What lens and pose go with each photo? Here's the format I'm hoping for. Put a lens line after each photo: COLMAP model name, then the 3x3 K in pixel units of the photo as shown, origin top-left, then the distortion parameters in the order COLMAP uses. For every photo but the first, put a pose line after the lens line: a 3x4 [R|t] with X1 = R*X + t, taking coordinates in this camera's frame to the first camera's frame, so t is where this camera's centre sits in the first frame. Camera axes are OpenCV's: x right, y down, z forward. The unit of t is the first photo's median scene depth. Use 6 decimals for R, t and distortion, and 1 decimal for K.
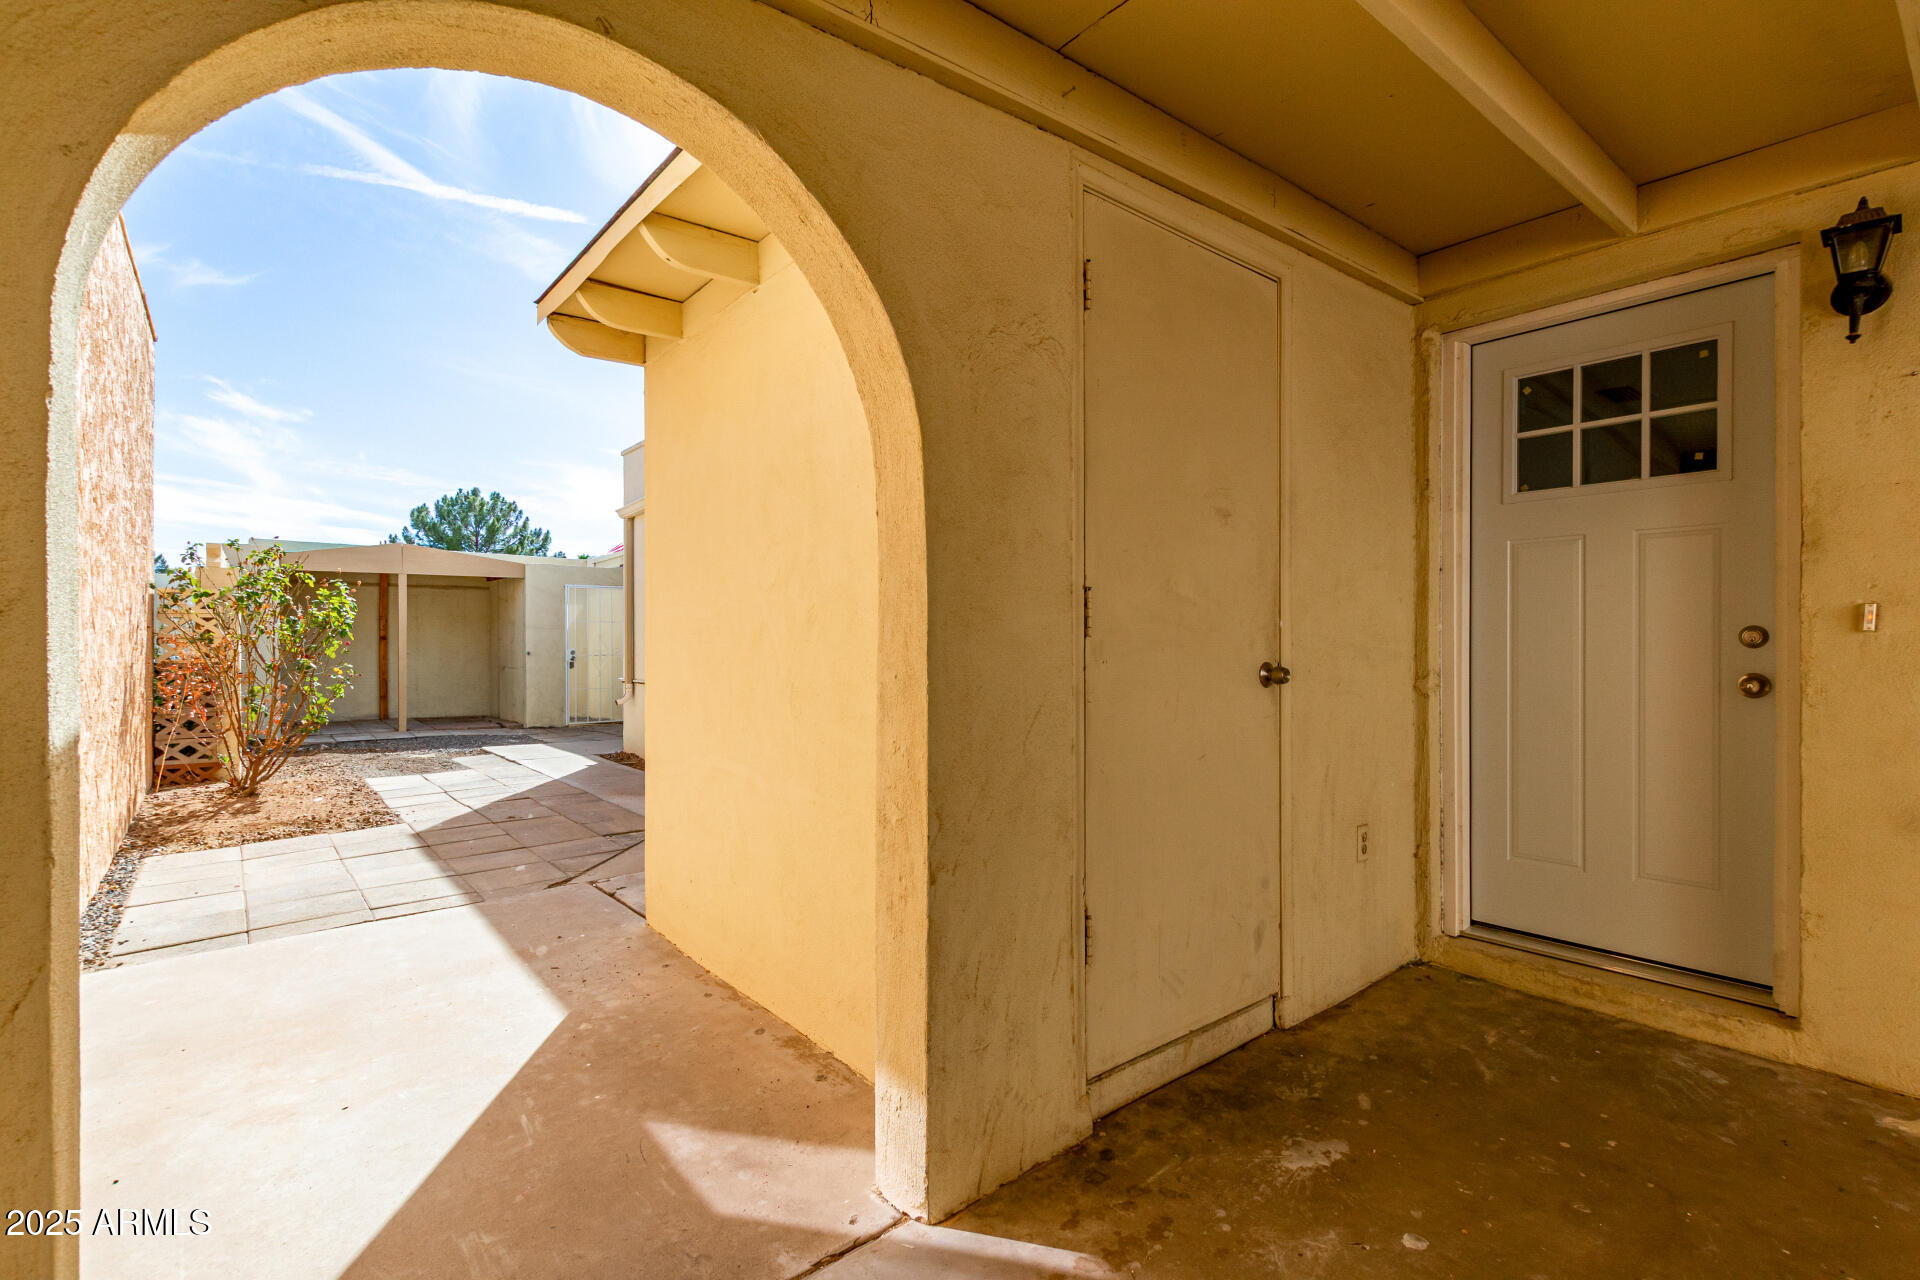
lens RADIAL K [[877.5, 0, 969.3], [0, 877.5, 636.7], [0, 0, 1]] dist [0.008940, 0.000561]
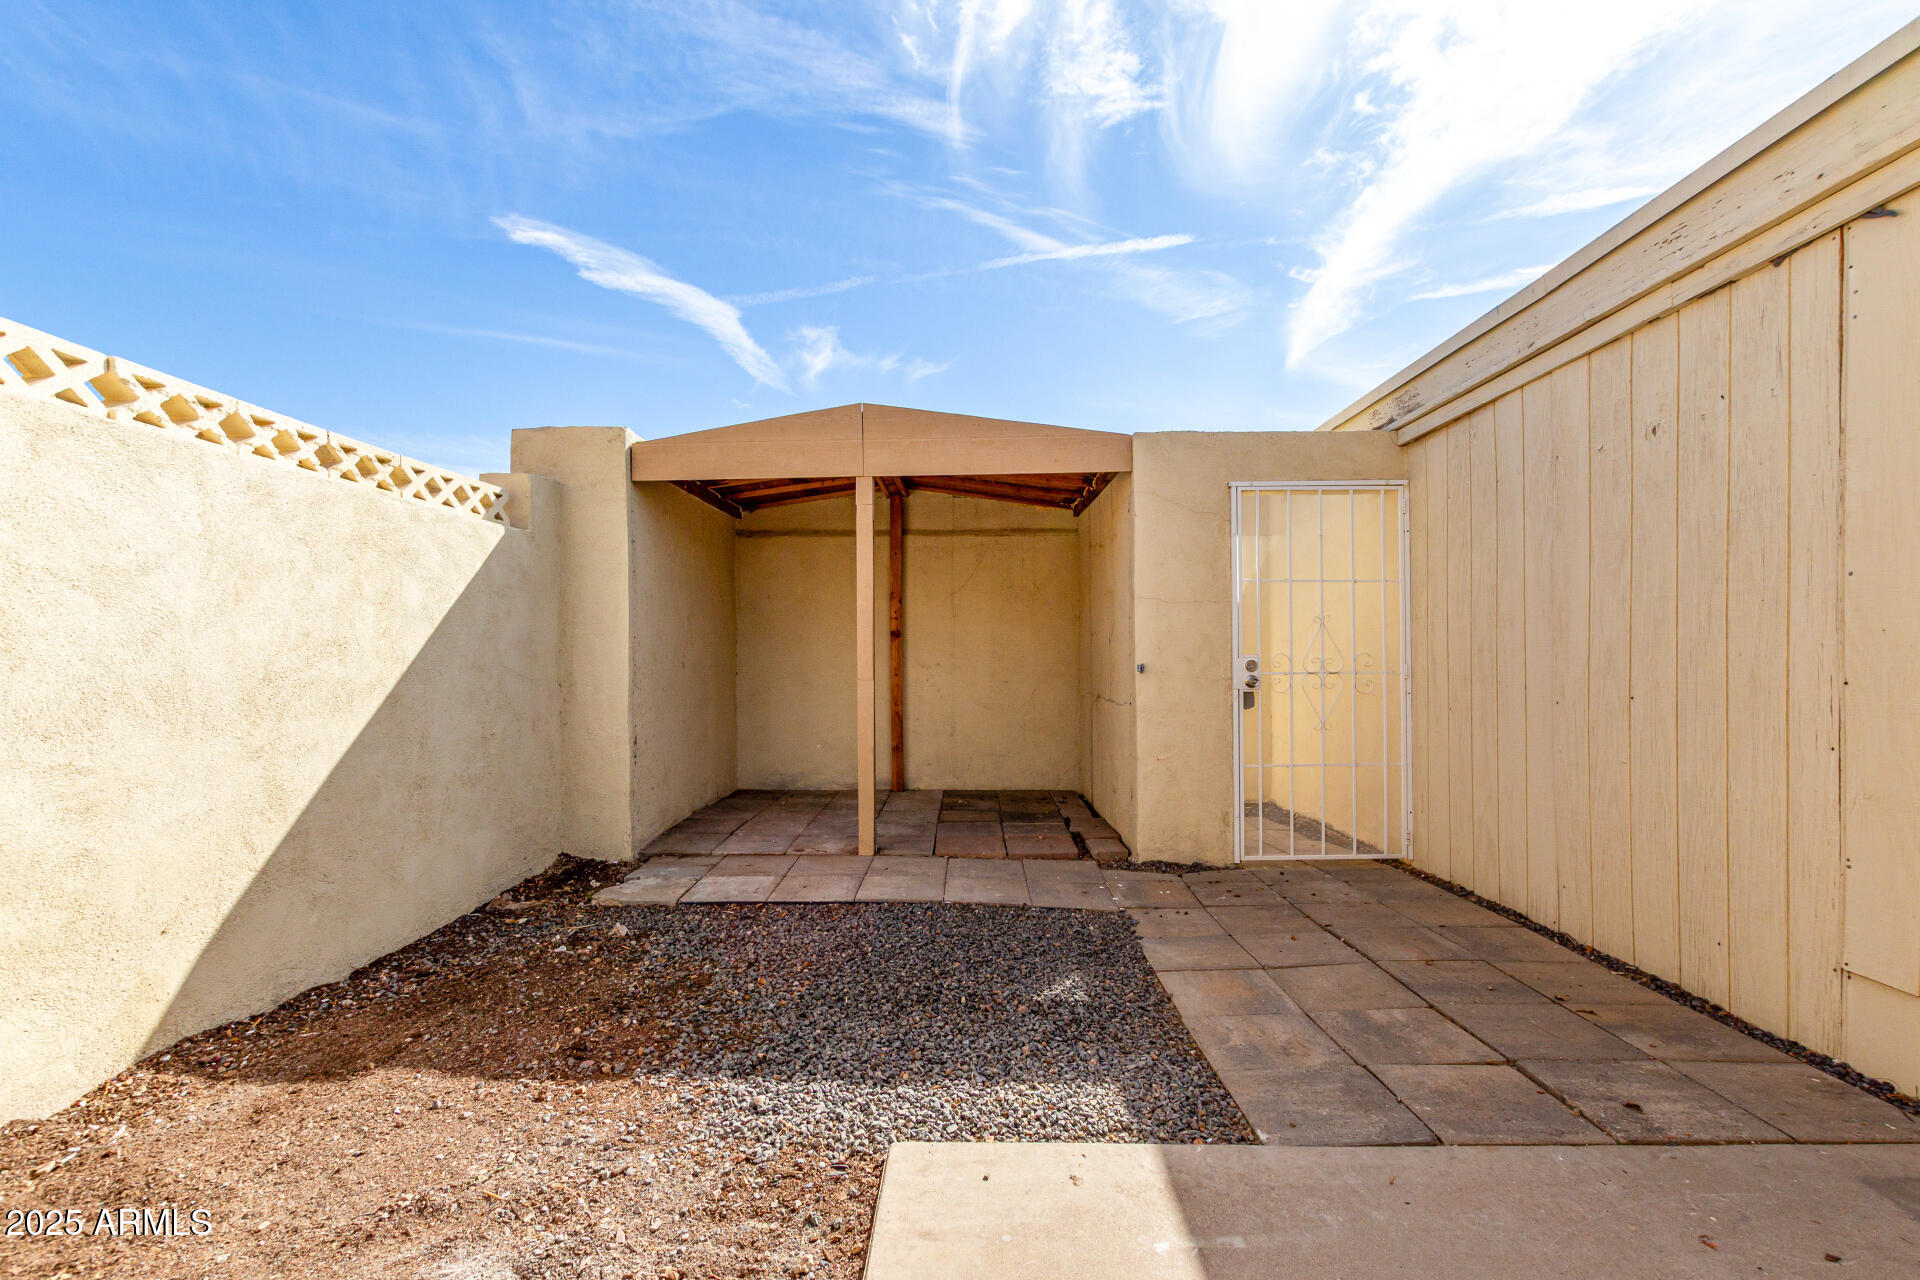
lens RADIAL K [[877.5, 0, 953.4], [0, 877.5, 641.4], [0, 0, 1]] dist [0.008940, 0.000561]
pose [[0.780140, 0.003092, -0.625598, -0.316019], [0.000199, 0.999987, 0.005191, 0.005470], [0.625605, -0.004174, 0.780128, 0.628573]]
